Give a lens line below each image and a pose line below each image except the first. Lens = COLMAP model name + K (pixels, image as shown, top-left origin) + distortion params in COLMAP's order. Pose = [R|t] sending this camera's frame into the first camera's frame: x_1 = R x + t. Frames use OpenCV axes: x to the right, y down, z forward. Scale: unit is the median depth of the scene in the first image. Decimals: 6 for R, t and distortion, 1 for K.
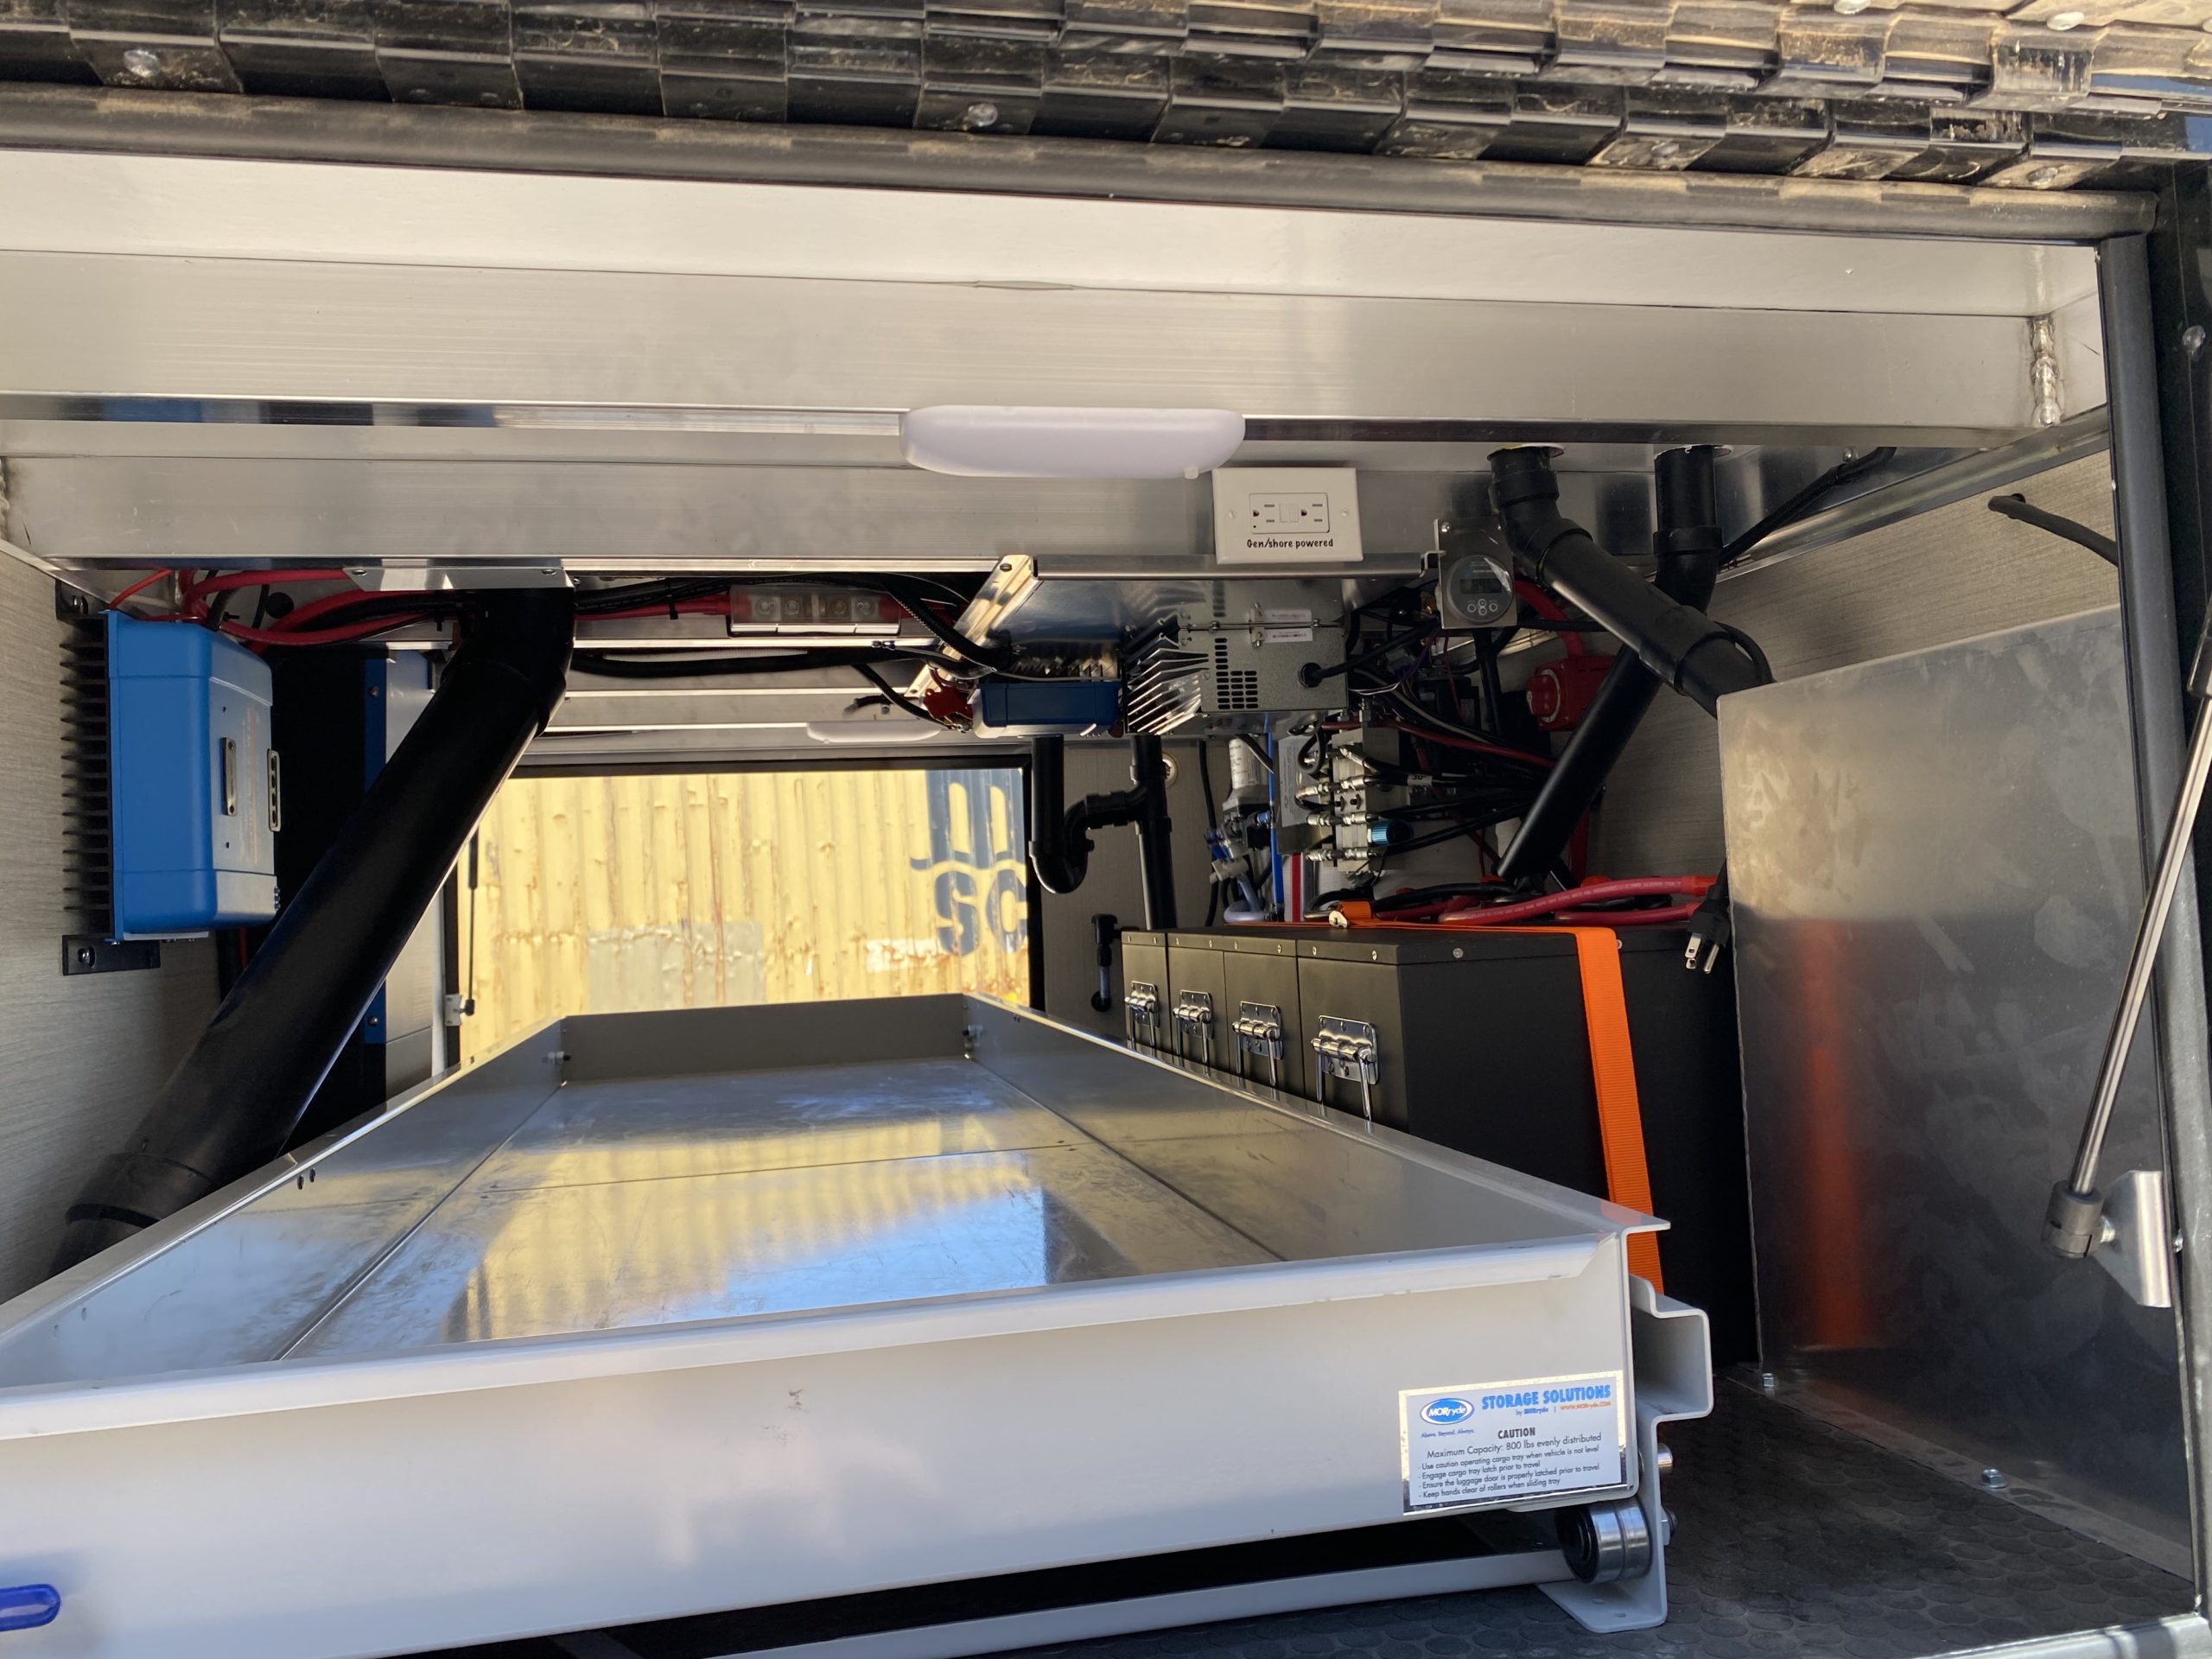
lens RADIAL K [[1669.6, 0, 1106.0], [0, 1669.6, 829.5], [0, 0, 1]] dist [0.031012, -0.072804]
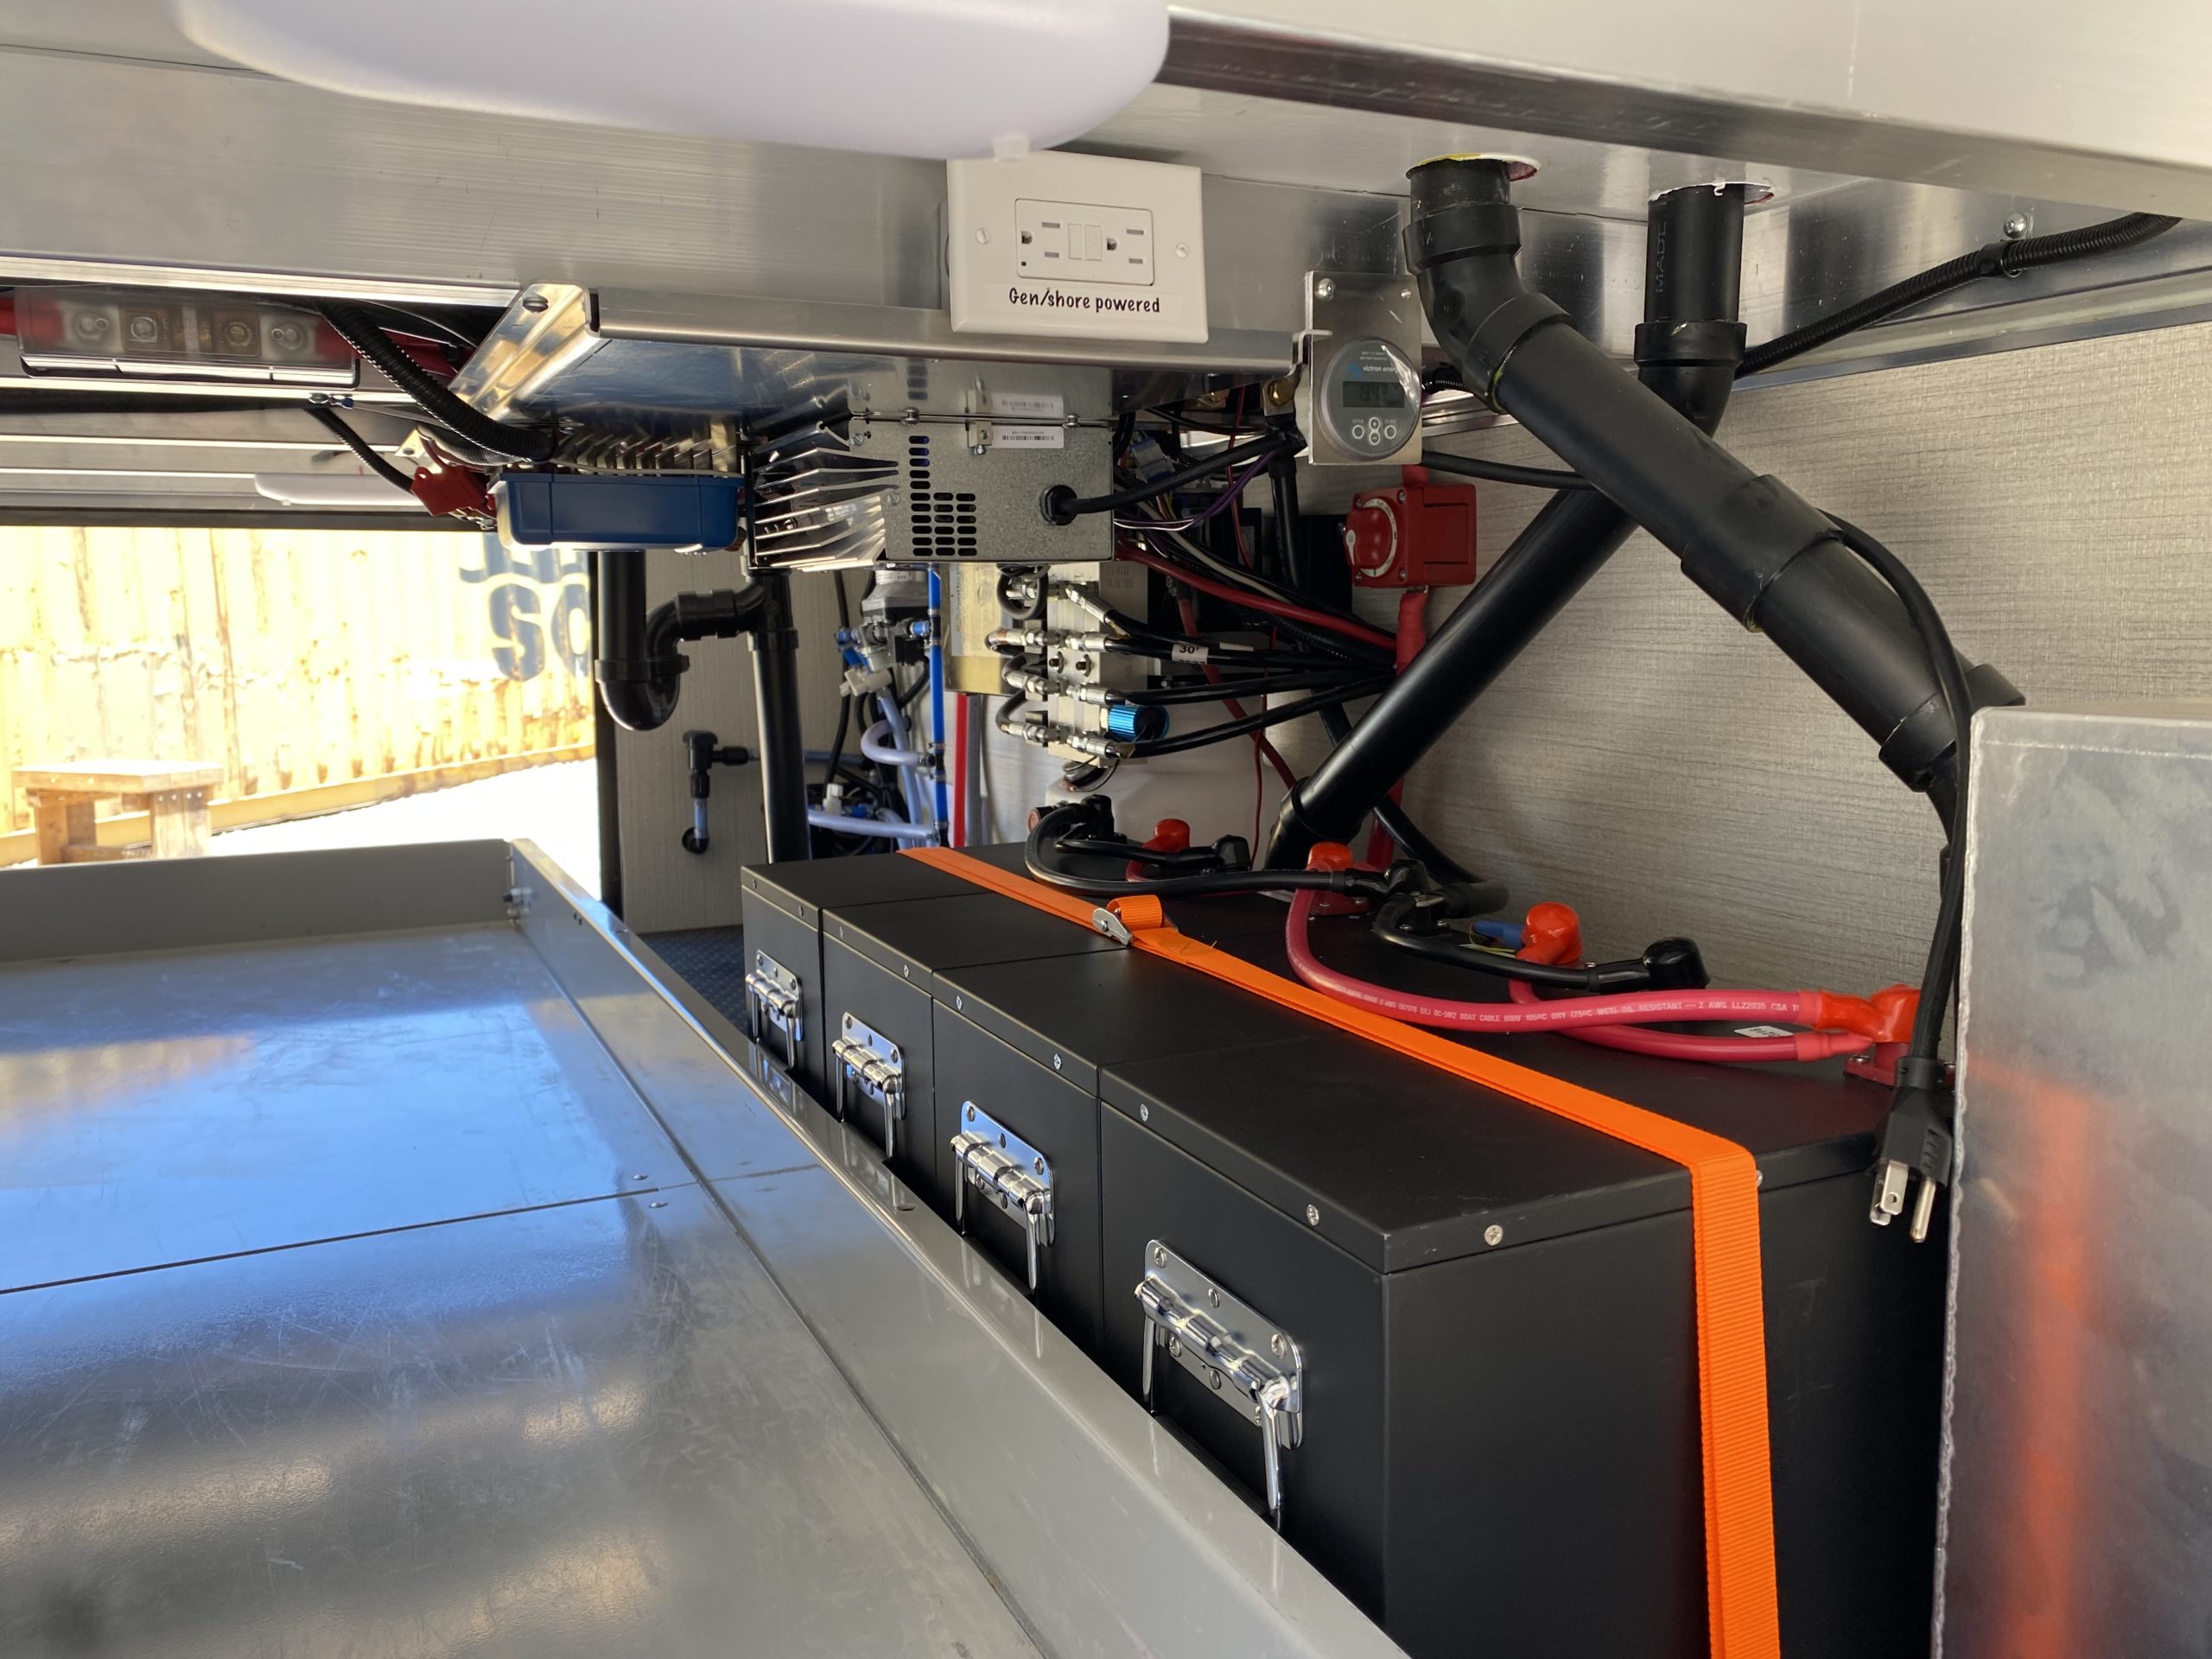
lens RADIAL K [[1669.6, 0, 1106.0], [0, 1669.6, 829.5], [0, 0, 1]] dist [0.031012, -0.072804]
pose [[0.969817, 0.002113, 0.243825, -0.012790], [-0.044201, 0.984919, 0.167275, -0.073743], [-0.239795, -0.173003, 0.955284, 0.354389]]
